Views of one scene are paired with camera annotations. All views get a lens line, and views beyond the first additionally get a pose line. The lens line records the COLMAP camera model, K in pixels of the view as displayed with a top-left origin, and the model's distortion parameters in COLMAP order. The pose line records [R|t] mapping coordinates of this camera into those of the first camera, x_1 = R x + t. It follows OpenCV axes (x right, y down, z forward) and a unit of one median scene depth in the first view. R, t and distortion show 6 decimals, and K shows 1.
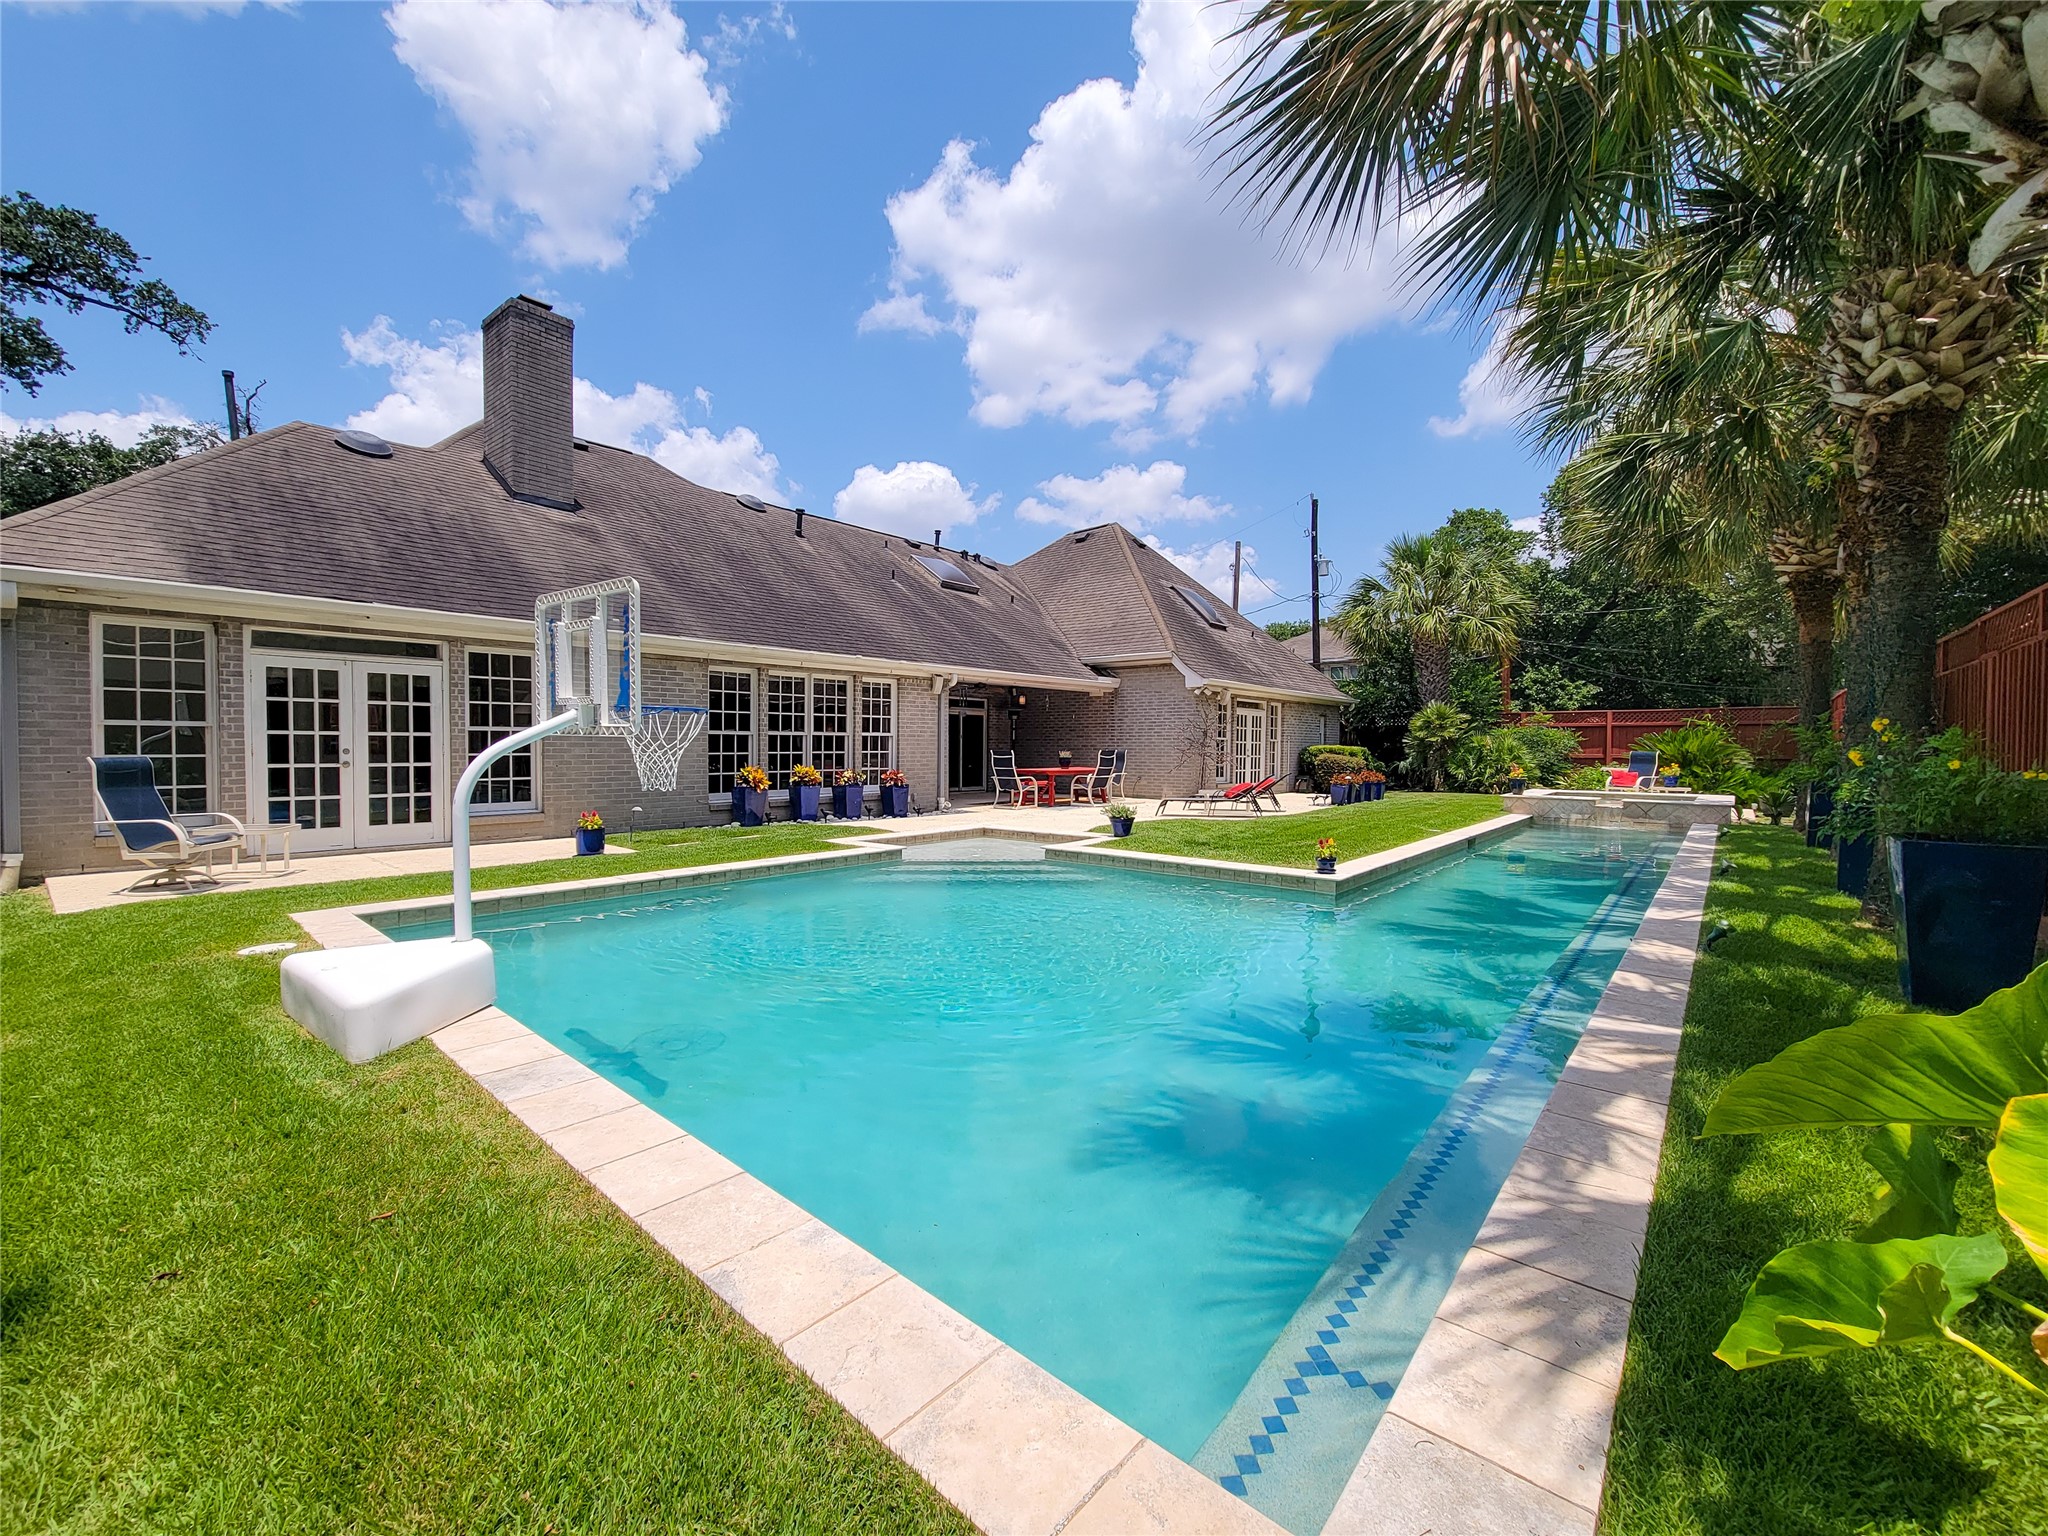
lens RADIAL K [[824.9, 0, 952.3], [0, 824.9, 796.5], [0, 0, 1]] dist [-0.001703, -0.000052]
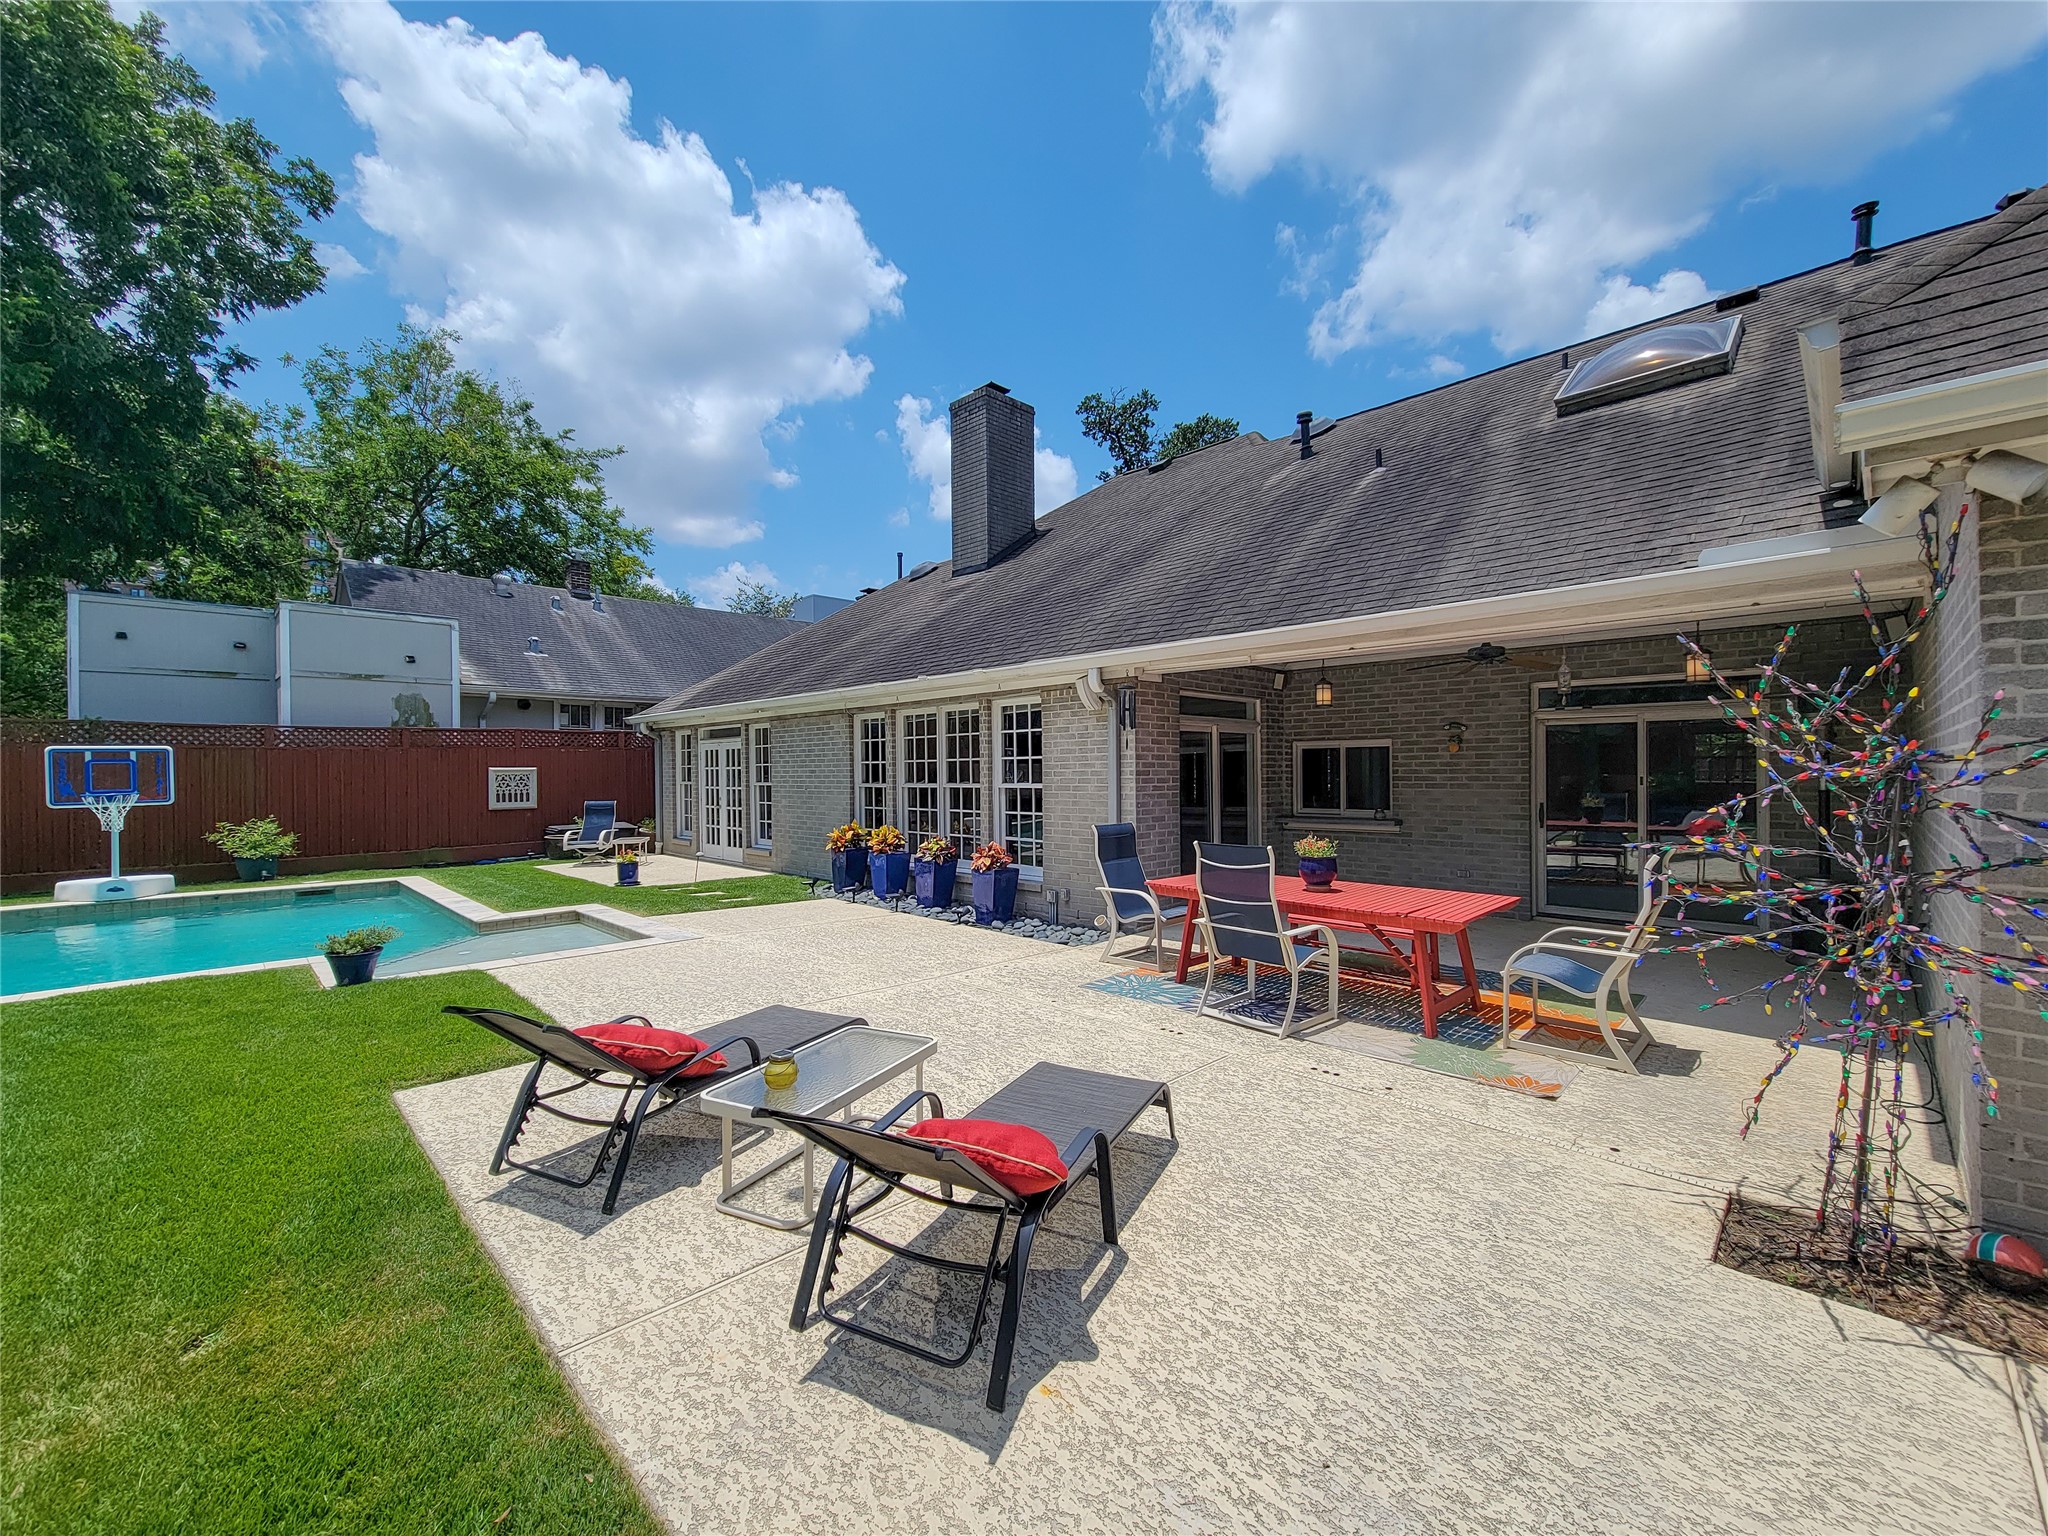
lens RADIAL K [[824.9, 0, 1025.9], [0, 824.9, 765.8], [0, 0, 1]] dist [-0.001703, -0.000052]
pose [[-0.012510, -0.007271, -0.999895, 0.594895], [-0.049955, 0.998729, -0.006637, -0.094956], [0.998673, 0.049867, -0.012857, 1.108086]]
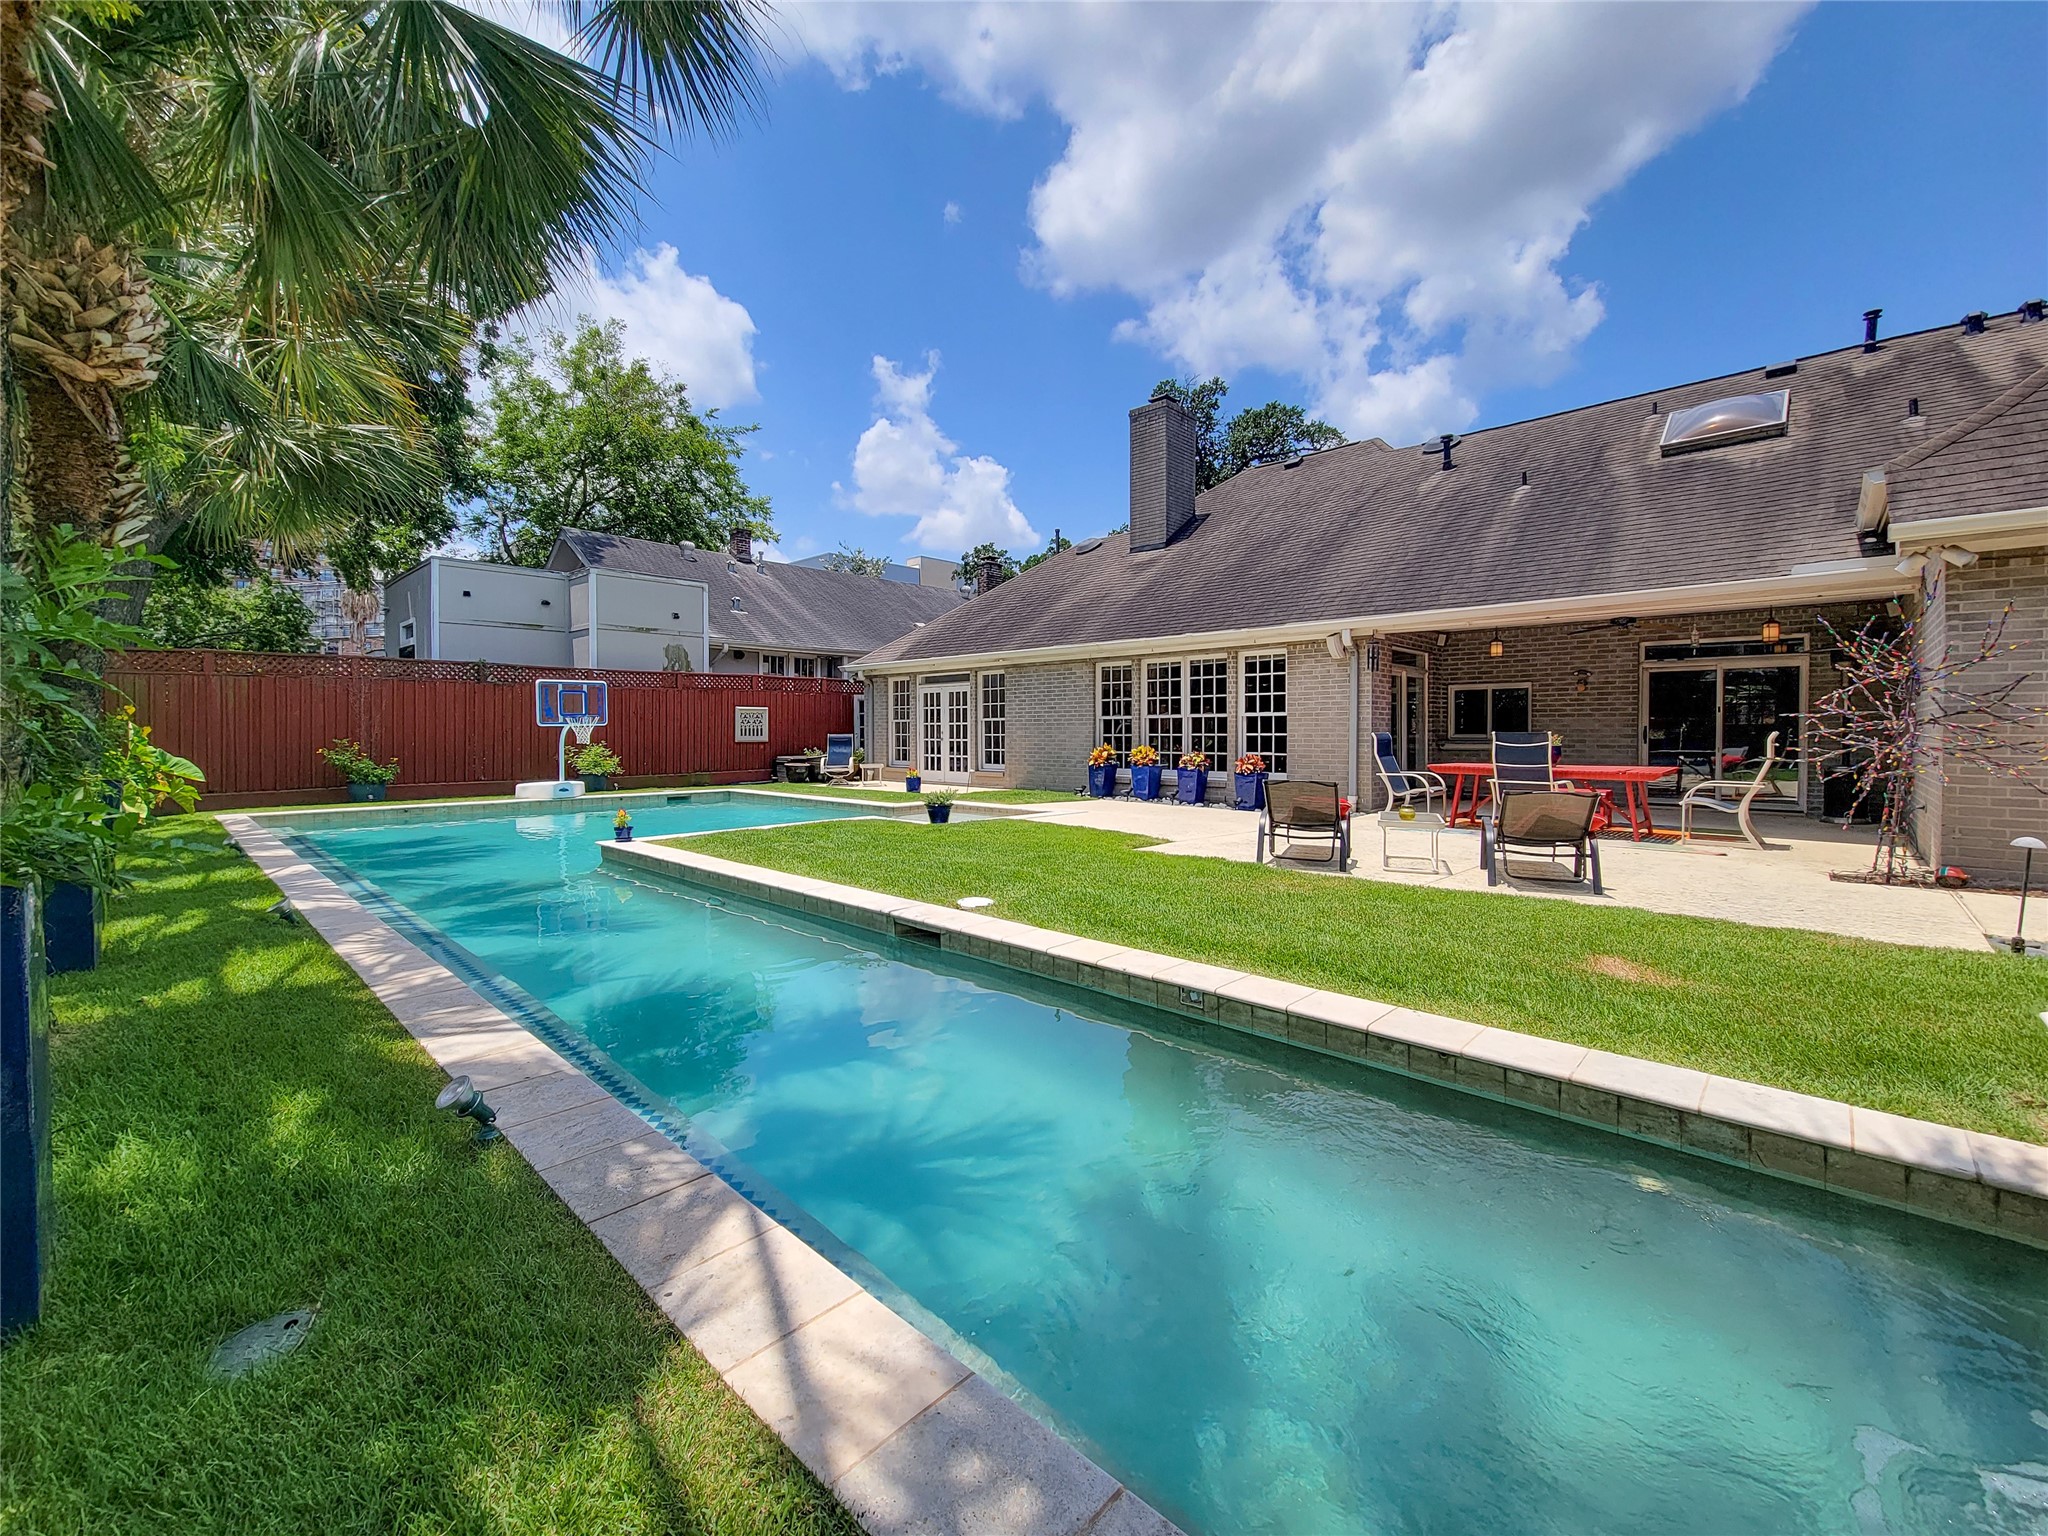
lens RADIAL K [[824.9, 0, 1036.8], [0, 824.9, 735.8], [0, 0, 1]] dist [-0.001703, -0.000052]
pose [[0.014052, 0.004581, -0.999891, 0.849405], [-0.056800, 0.998378, 0.003776, -0.046417], [0.998287, 0.056741, 0.014290, 0.821493]]
